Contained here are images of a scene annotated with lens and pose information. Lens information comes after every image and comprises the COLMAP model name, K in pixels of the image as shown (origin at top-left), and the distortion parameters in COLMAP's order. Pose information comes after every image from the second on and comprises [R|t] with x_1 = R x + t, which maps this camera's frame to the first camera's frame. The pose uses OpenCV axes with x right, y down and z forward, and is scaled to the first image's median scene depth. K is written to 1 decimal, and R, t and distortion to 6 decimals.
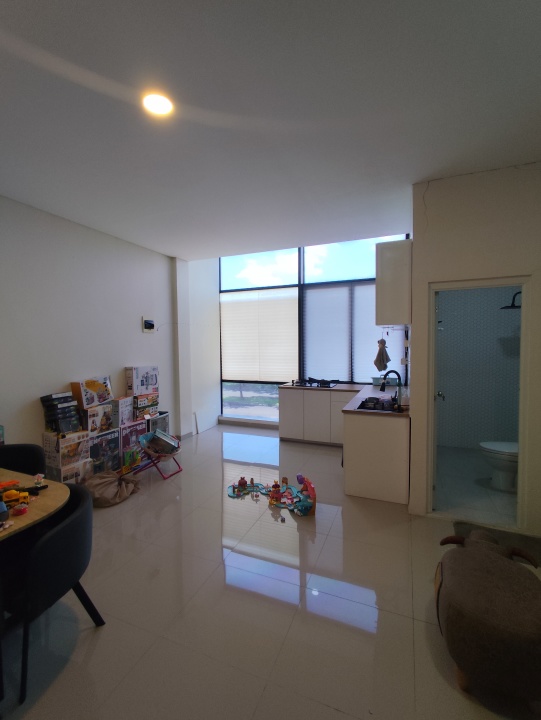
lens RADIAL K [[328.7, 0, 270.9], [0, 328.7, 359.2], [0, 0, 1]] dist [-0.003471, -0.000203]
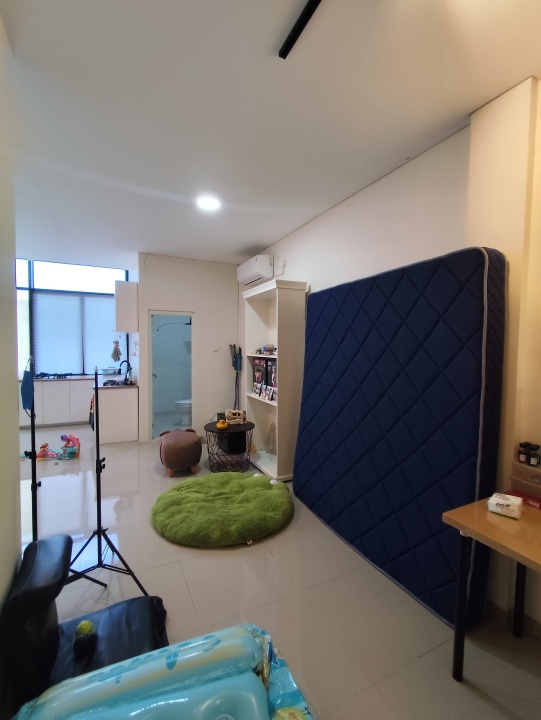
lens RADIAL K [[328.7, 0, 270.9], [0, 328.7, 359.2], [0, 0, 1]] dist [-0.003471, -0.000203]
pose [[0.660537, -0.014310, 0.750657, -0.223178], [0.017917, 0.999834, 0.003295, 0.023085], [-0.750579, 0.011273, 0.660684, -0.358584]]
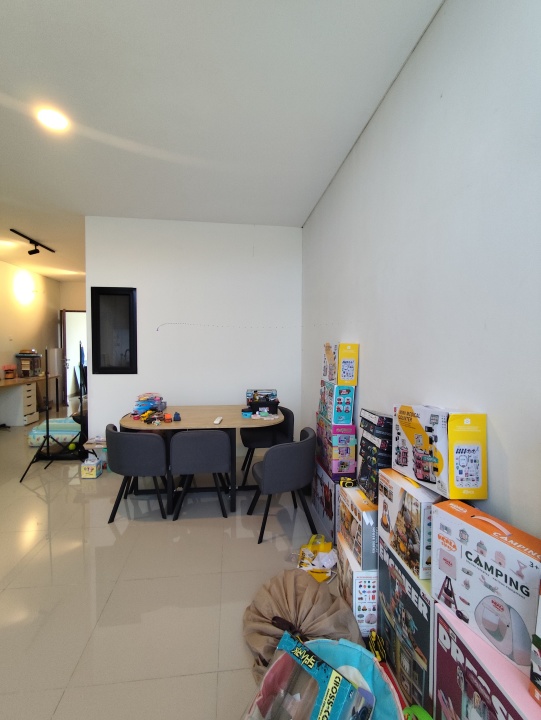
lens RADIAL K [[328.7, 0, 270.9], [0, 328.7, 359.2], [0, 0, 1]] dist [-0.003471, -0.000203]
pose [[-0.868283, 0.025247, -0.495426, -0.150966], [-0.021297, 0.995886, 0.088075, -0.017397], [0.495612, 0.087025, -0.864173, 0.877994]]
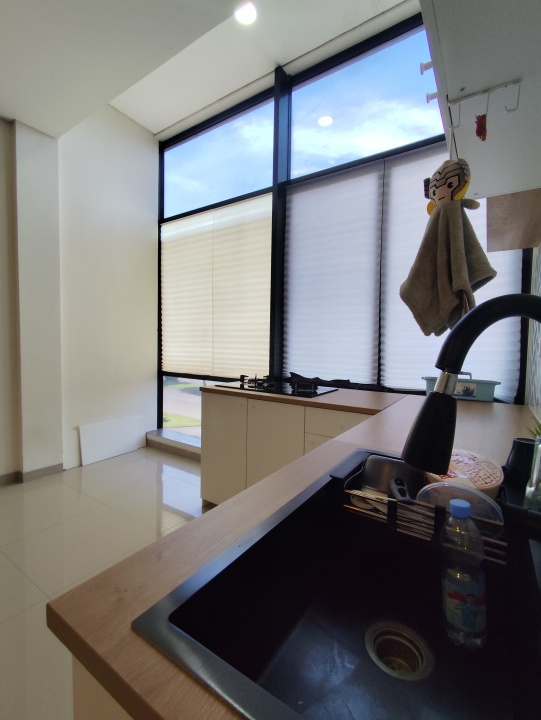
lens RADIAL K [[328.7, 0, 270.9], [0, 328.7, 359.2], [0, 0, 1]] dist [-0.003471, -0.000203]
pose [[0.980693, 0.036413, -0.192136, 0.195264], [-0.036681, 0.999325, 0.002161, 0.038810], [0.192085, 0.004928, 0.981366, 0.555585]]
